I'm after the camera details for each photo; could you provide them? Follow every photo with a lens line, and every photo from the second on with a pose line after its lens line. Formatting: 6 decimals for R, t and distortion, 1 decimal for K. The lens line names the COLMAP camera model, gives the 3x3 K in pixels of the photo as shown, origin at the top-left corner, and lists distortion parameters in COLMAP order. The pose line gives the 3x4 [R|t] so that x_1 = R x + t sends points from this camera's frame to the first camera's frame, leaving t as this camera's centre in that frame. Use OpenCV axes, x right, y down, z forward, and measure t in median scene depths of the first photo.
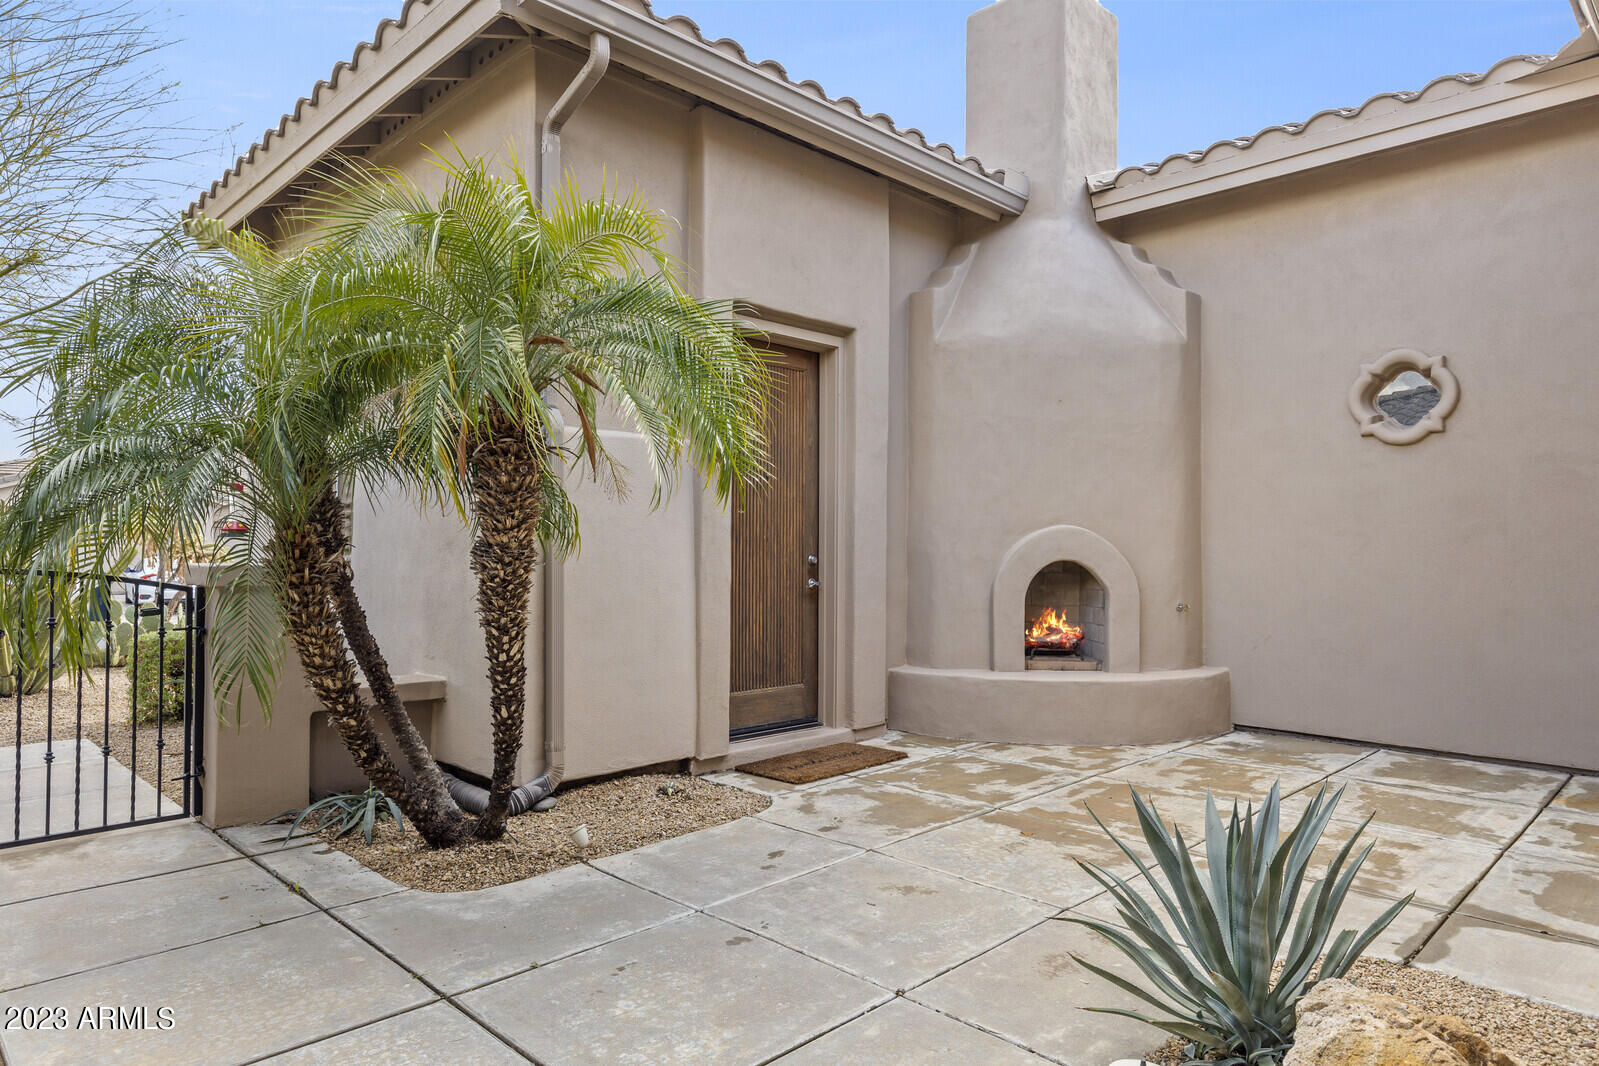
lens RADIAL K [[978.0, 0, 800.2], [0, 978.0, 533.3], [0, 0, 1]] dist [0.002318, 0.002337]
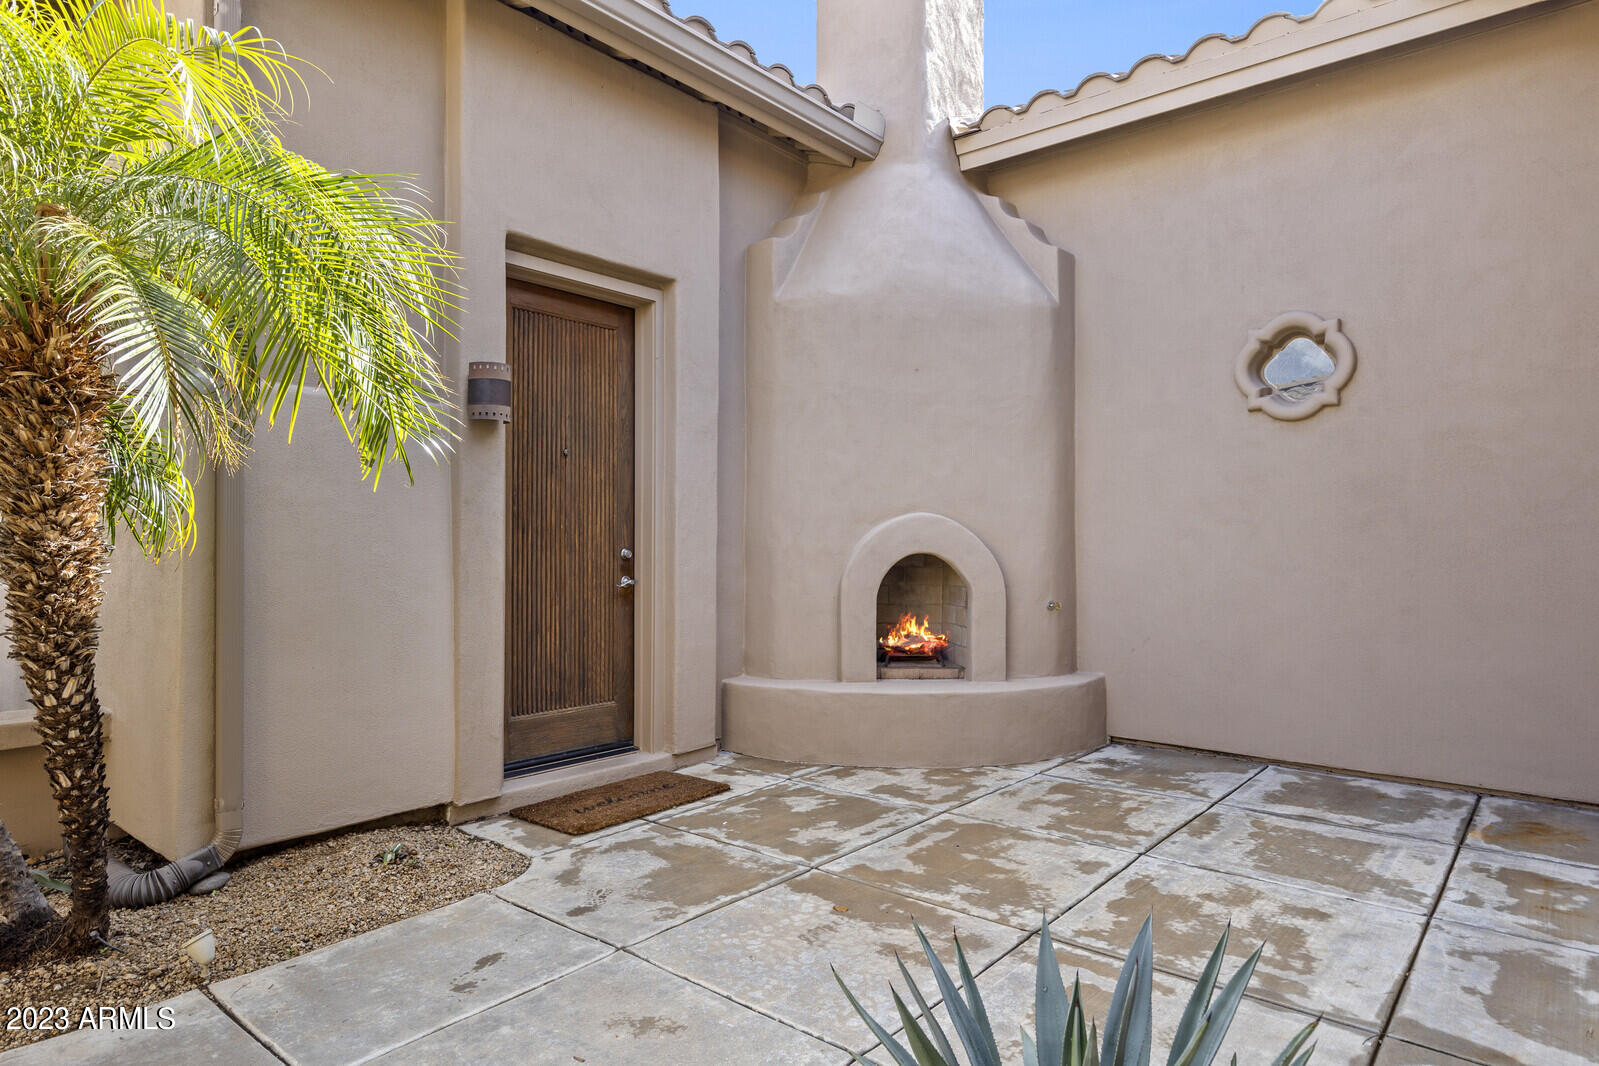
lens RADIAL K [[934.2, 0, 799.0], [0, 934.2, 534.0], [0, 0, 1]] dist [0.001631, 0.003611]
pose [[0.996370, -0.002561, 0.085084, 0.104599], [0.001994, 0.999975, 0.006744, 0.005440], [-0.085099, -0.006549, 0.996351, 0.208230]]
